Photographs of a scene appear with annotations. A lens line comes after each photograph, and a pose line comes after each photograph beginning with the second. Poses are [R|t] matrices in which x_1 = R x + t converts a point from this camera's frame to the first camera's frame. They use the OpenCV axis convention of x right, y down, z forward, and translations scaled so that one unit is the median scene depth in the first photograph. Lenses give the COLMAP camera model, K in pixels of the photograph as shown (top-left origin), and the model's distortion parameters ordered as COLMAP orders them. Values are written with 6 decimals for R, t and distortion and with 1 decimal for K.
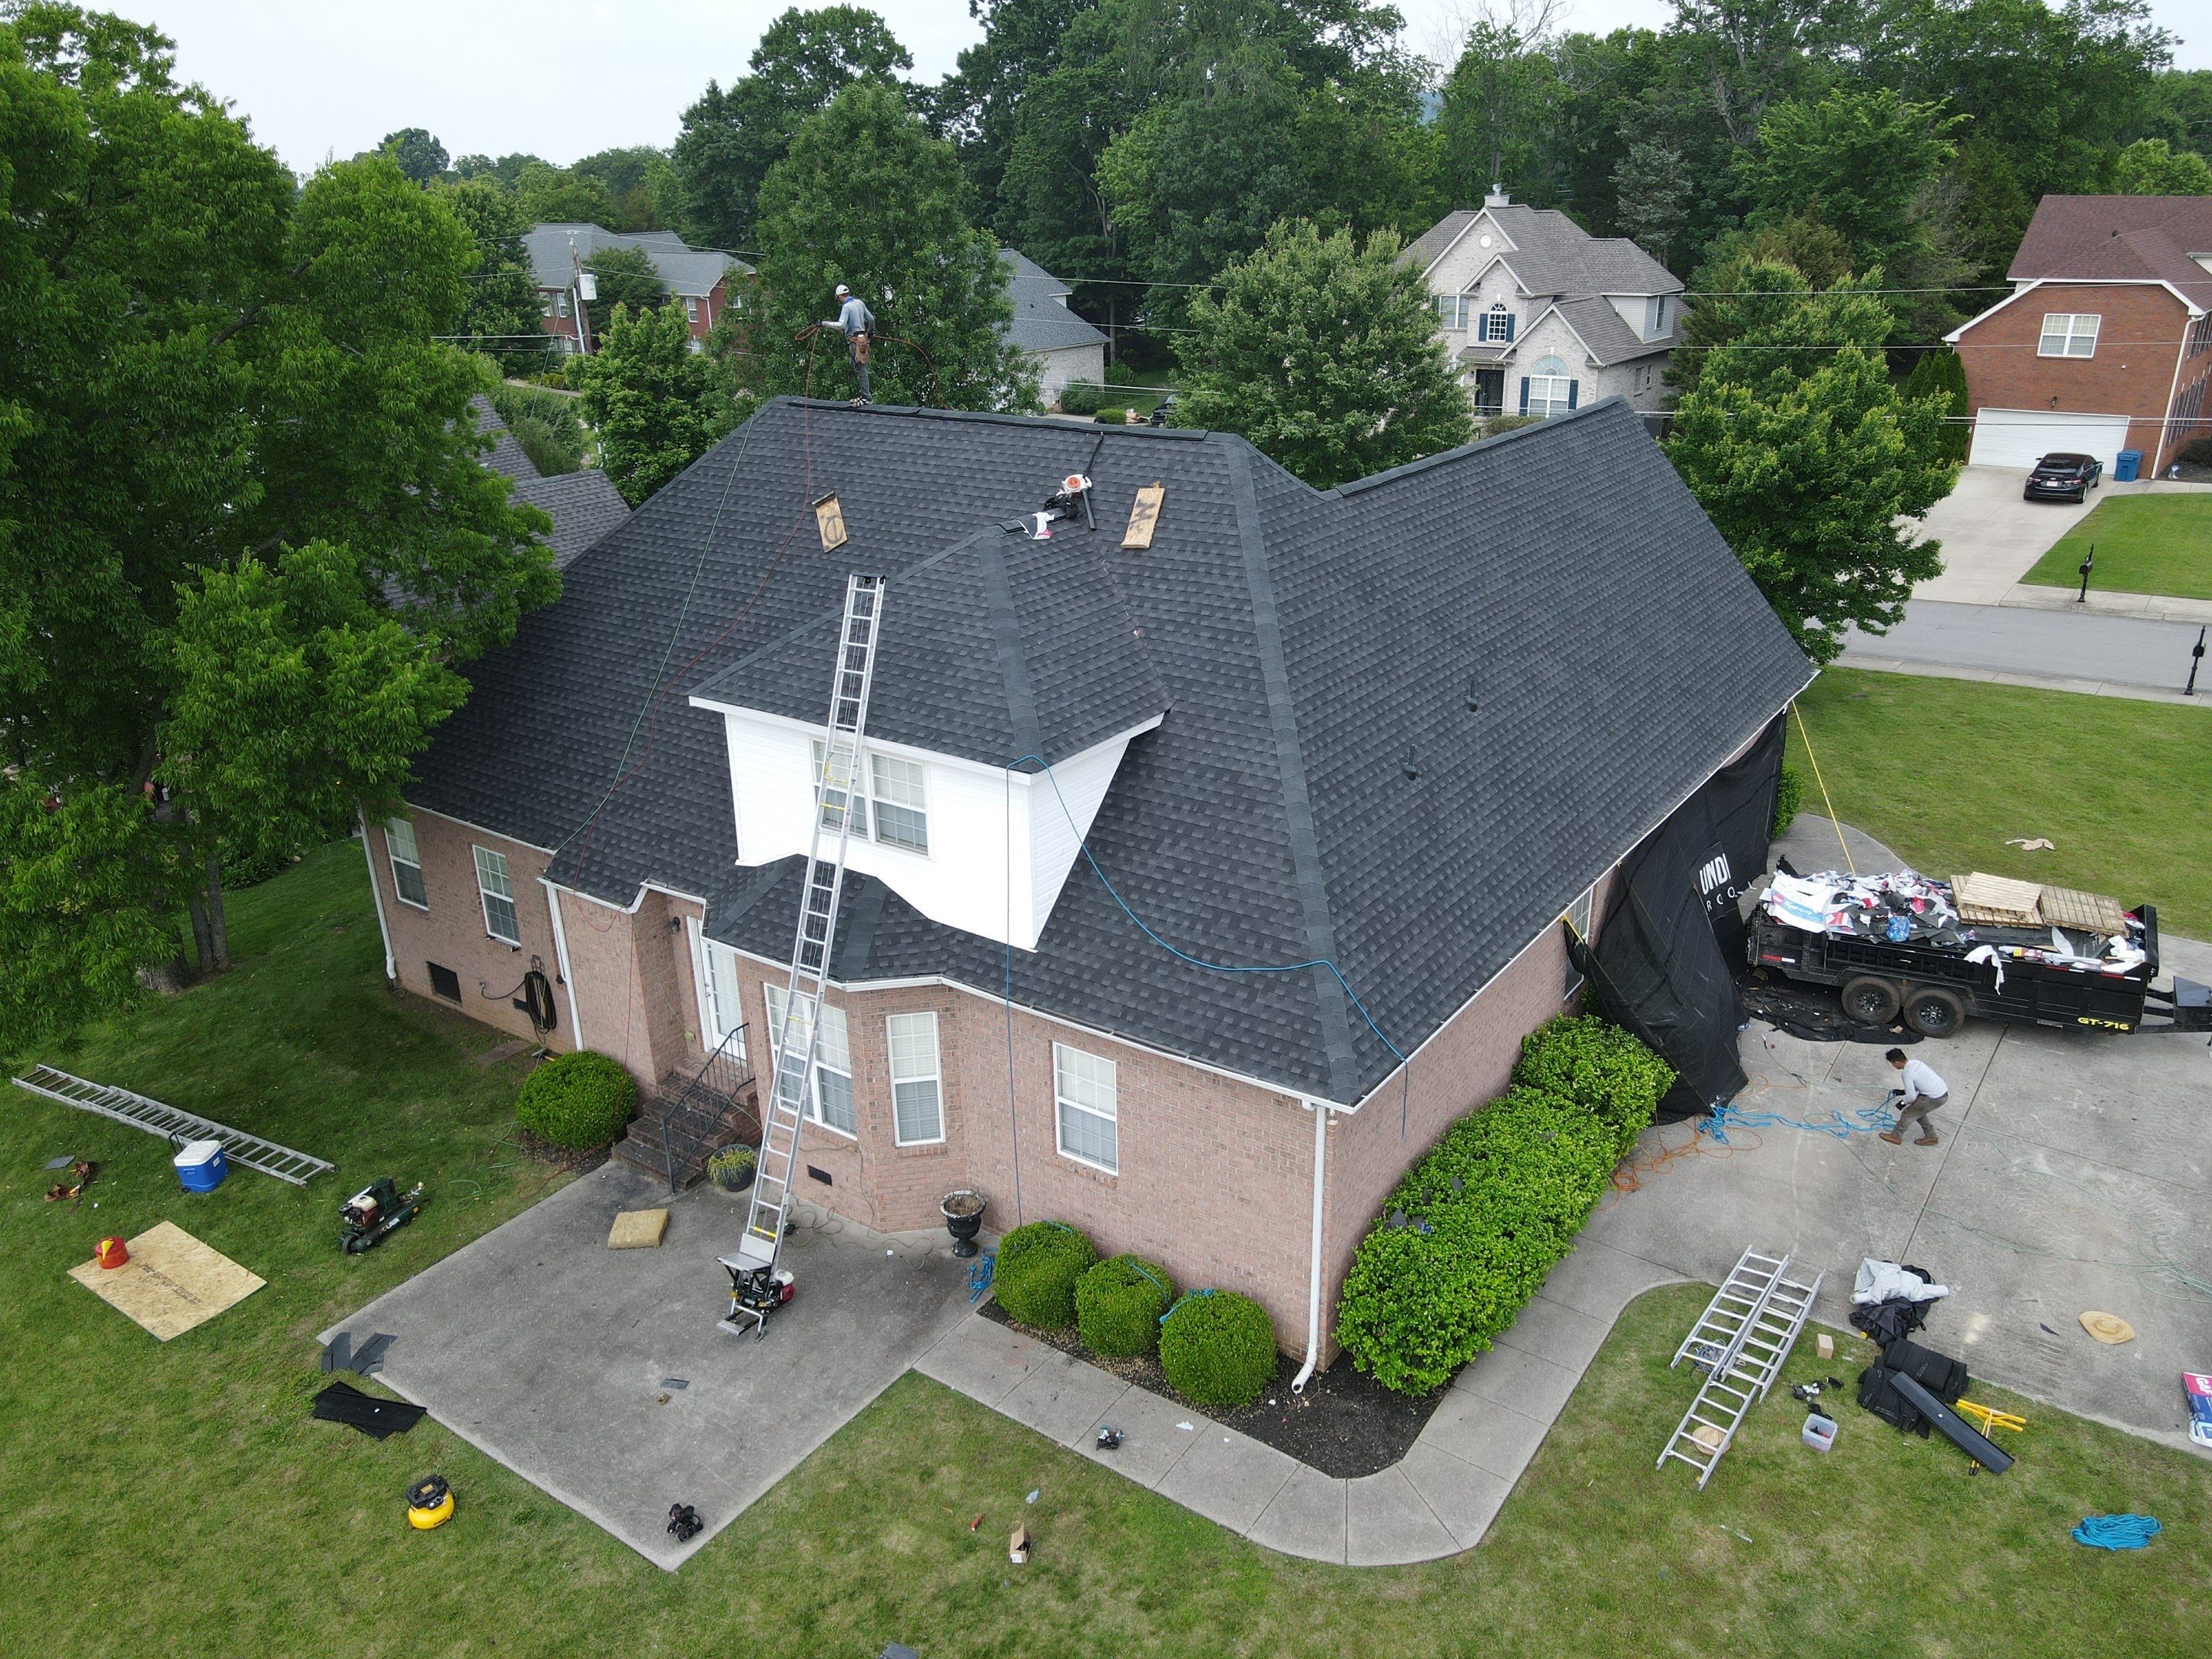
lens RADIAL K [[1611.9, 0, 1120.5], [0, 1611.9, 830.7], [0, 0, 1]] dist [0.004296, -0.008644]
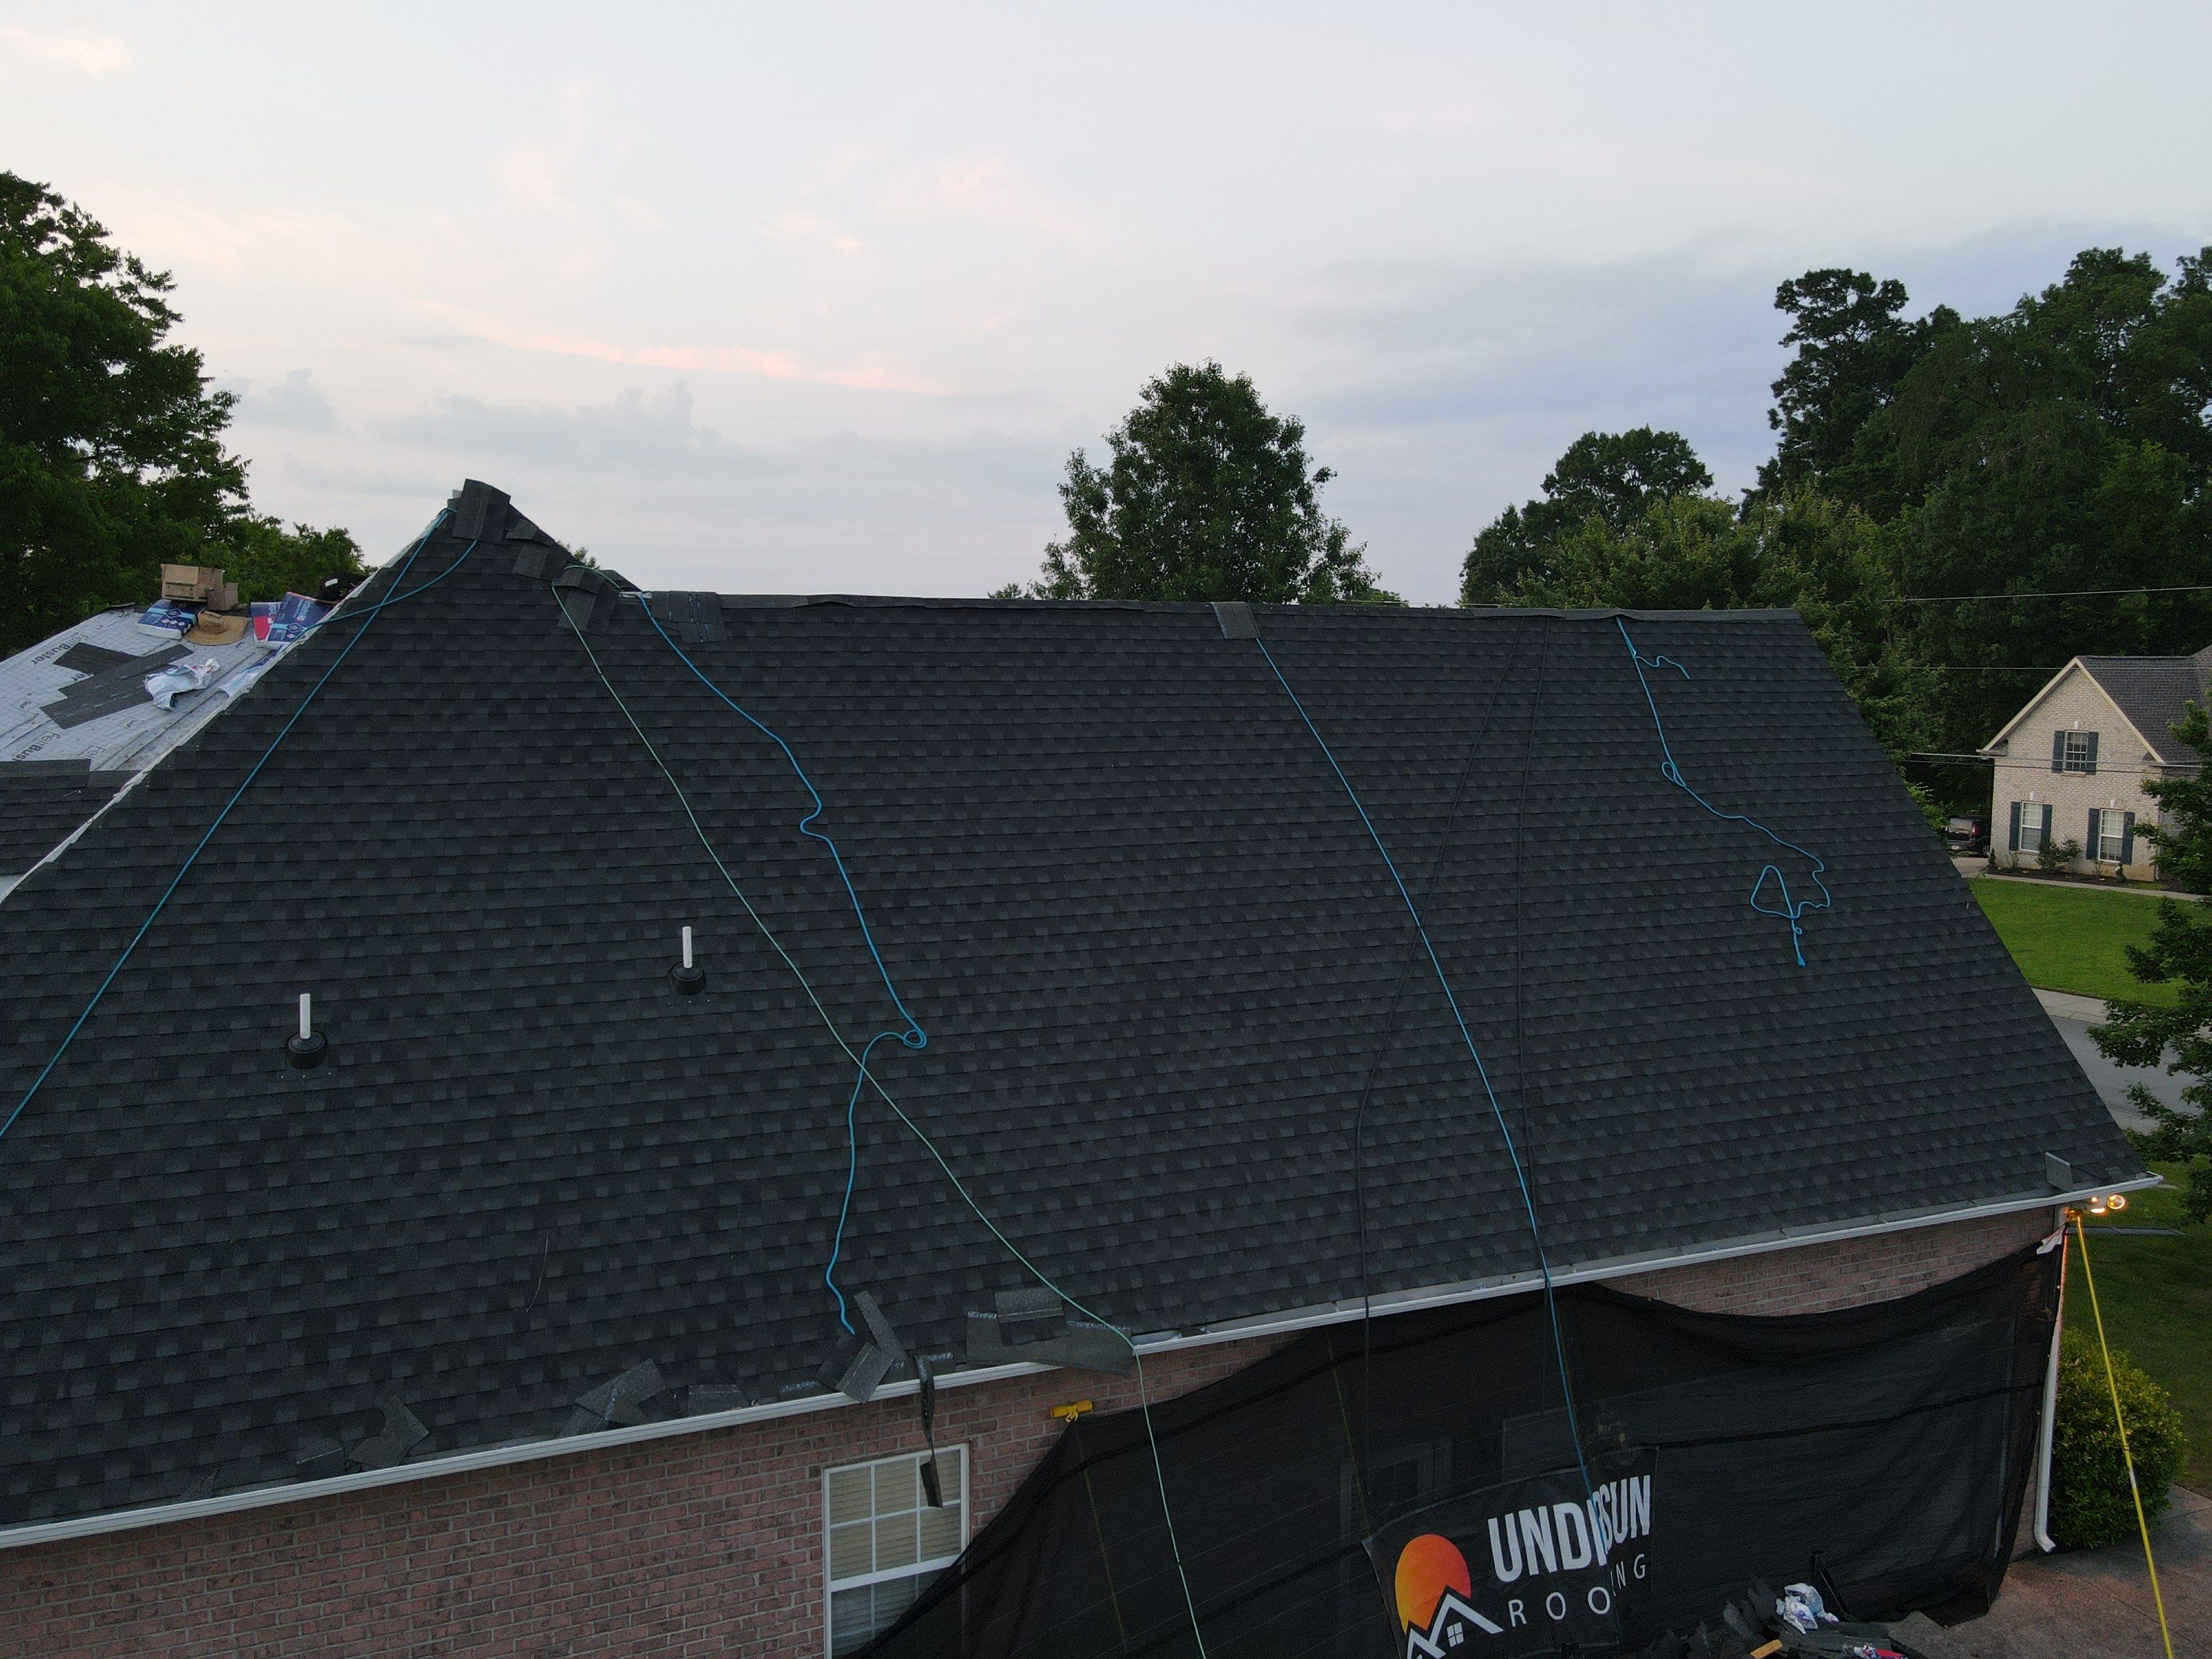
lens RADIAL K [[1591.8, 0, 1101.4], [0, 1591.8, 832.6], [0, 0, 1]] dist [-0.012507, 0.039091]
pose [[0.840027, 0.080122, -0.536596, 0.479226], [-0.218273, 0.955373, -0.199047, -0.042128], [0.496701, 0.284330, 0.820027, 0.542341]]
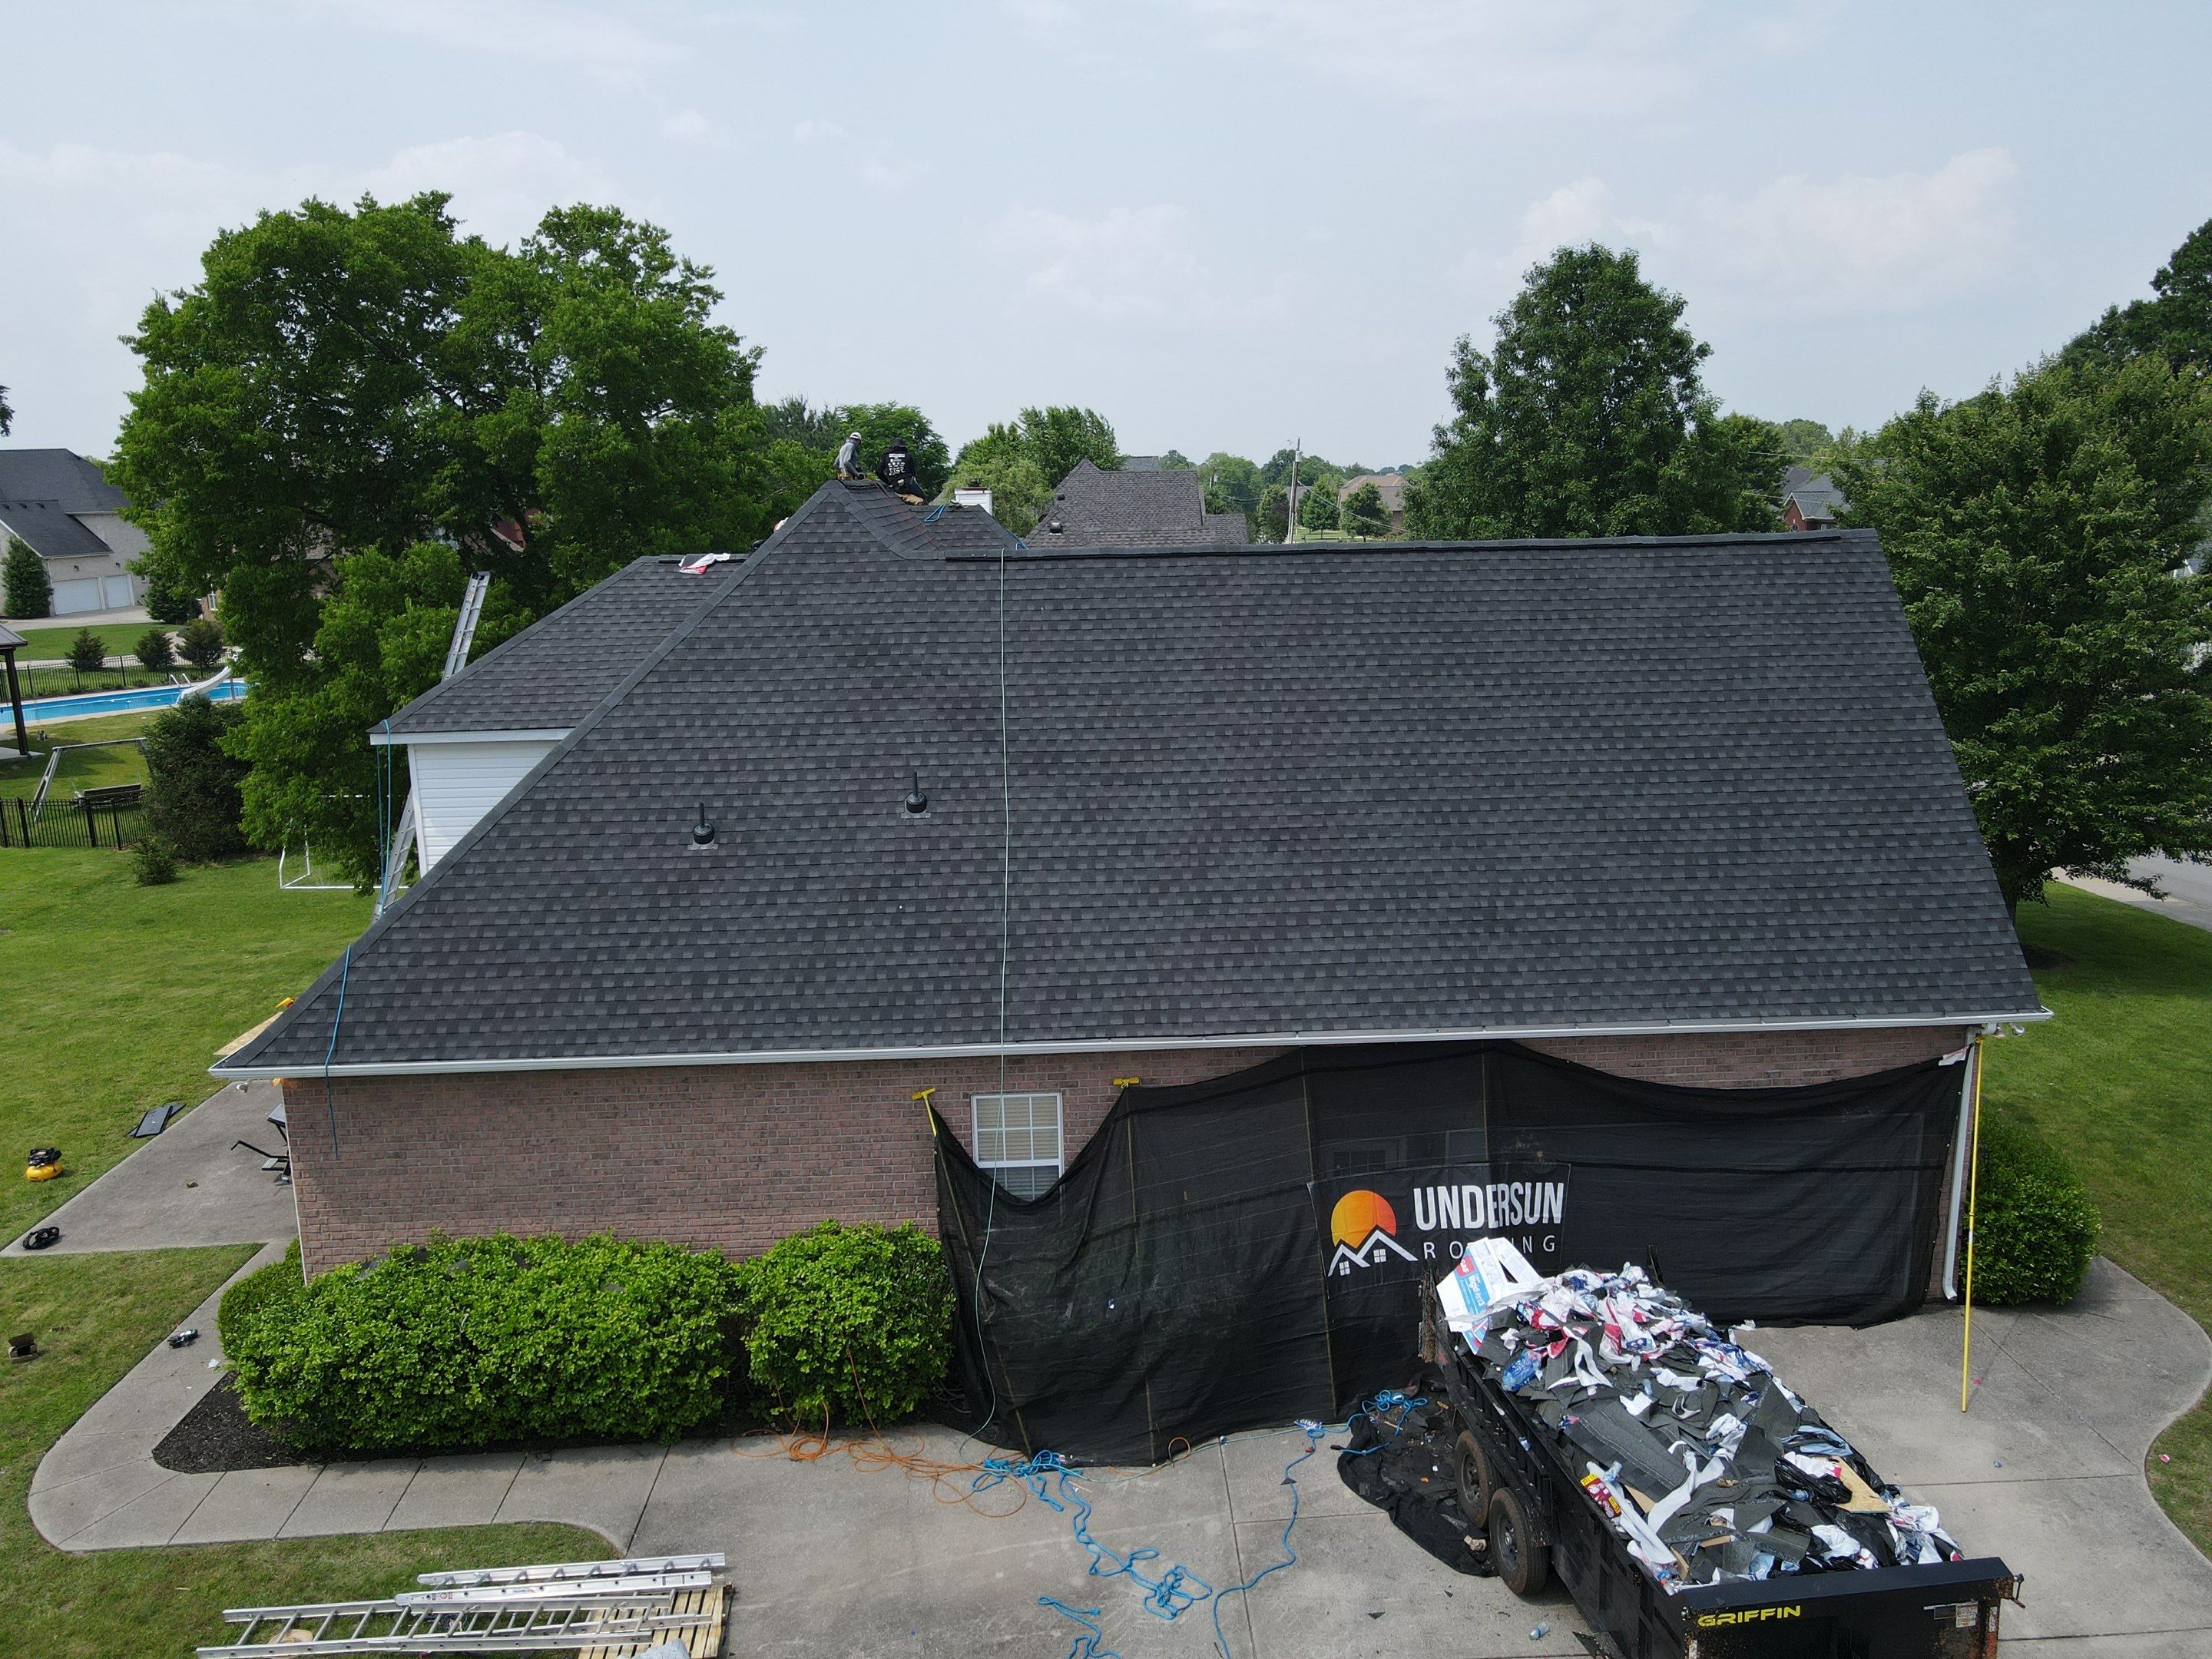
lens RADIAL K [[1579.6, 0, 1122.9], [0, 1579.6, 828.7], [0, 0, 1]] dist [-0.023001, 0.081646]
pose [[0.620280, 0.171204, -0.765468, 0.749764], [-0.284675, 0.958485, -0.016306, -0.069142], [0.730899, 0.228024, 0.643267, 0.471080]]
